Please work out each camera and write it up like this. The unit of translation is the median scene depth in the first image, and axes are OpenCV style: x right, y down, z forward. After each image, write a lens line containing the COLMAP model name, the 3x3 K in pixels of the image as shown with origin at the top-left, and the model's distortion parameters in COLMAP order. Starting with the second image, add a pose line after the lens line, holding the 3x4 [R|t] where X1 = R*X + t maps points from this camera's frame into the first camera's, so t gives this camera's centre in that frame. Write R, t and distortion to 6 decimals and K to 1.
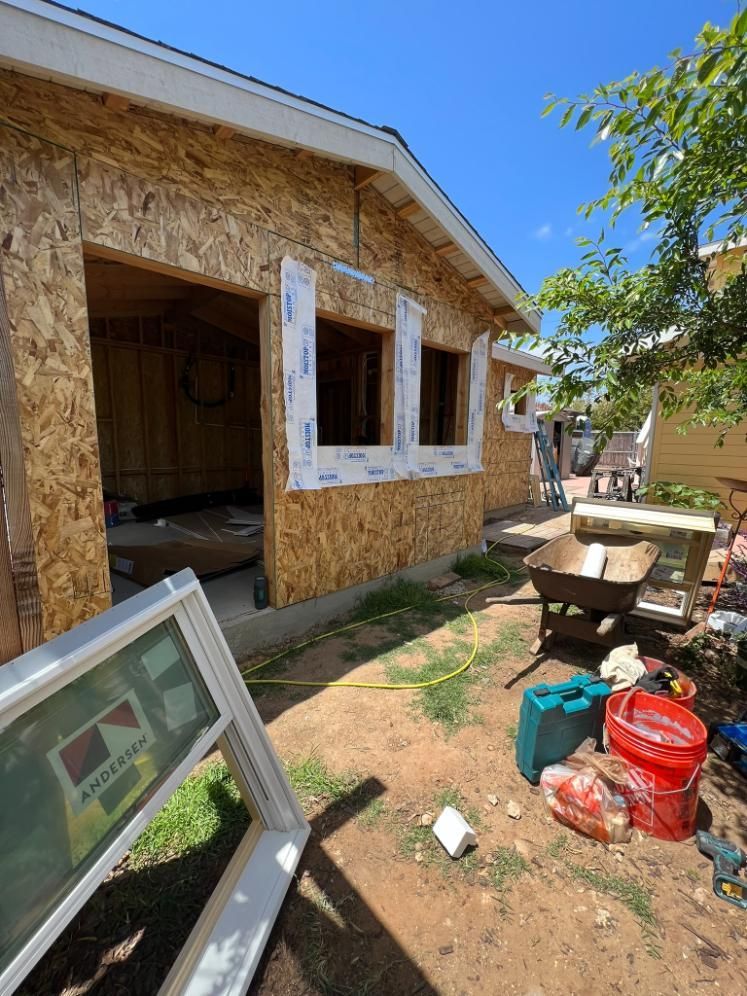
lens RADIAL K [[397.2, 0, 369.4], [0, 397.2, 493.9], [0, 0, 1]] dist [-0.001566, 0.000133]
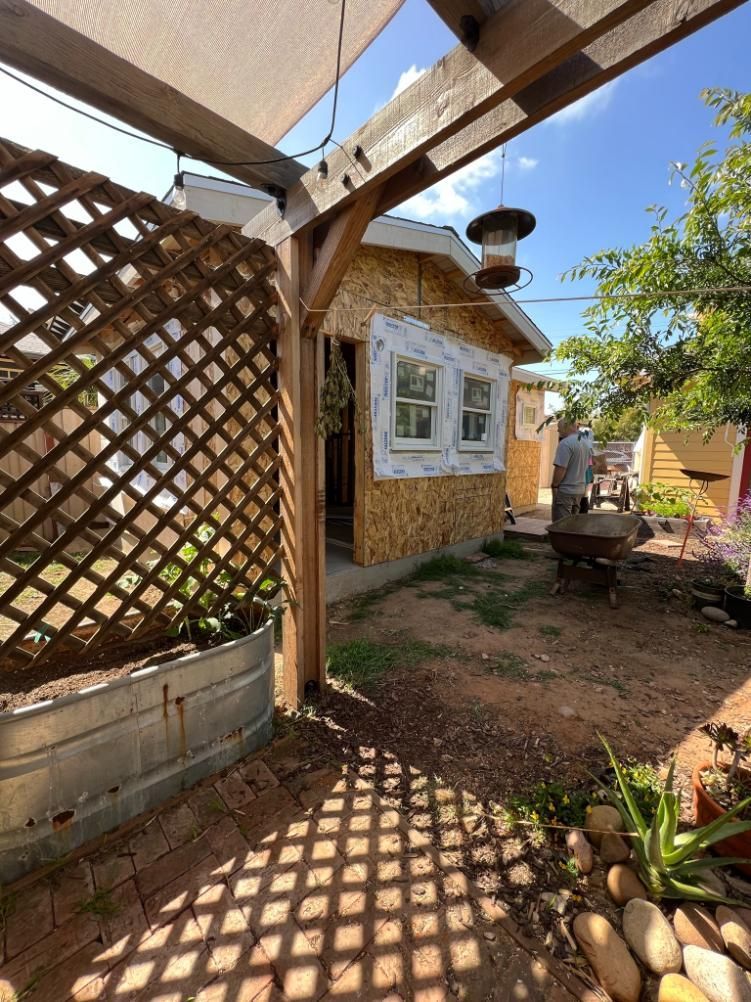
lens RADIAL K [[402.6, 0, 373.0], [0, 402.6, 496.9], [0, 0, 1]] dist [-0.001879, 0.000195]
pose [[0.999986, -0.000111, 0.005351, -0.223715], [0.000226, 0.999770, -0.021436, 0.083012], [-0.005347, 0.021437, 0.999756, -0.420378]]
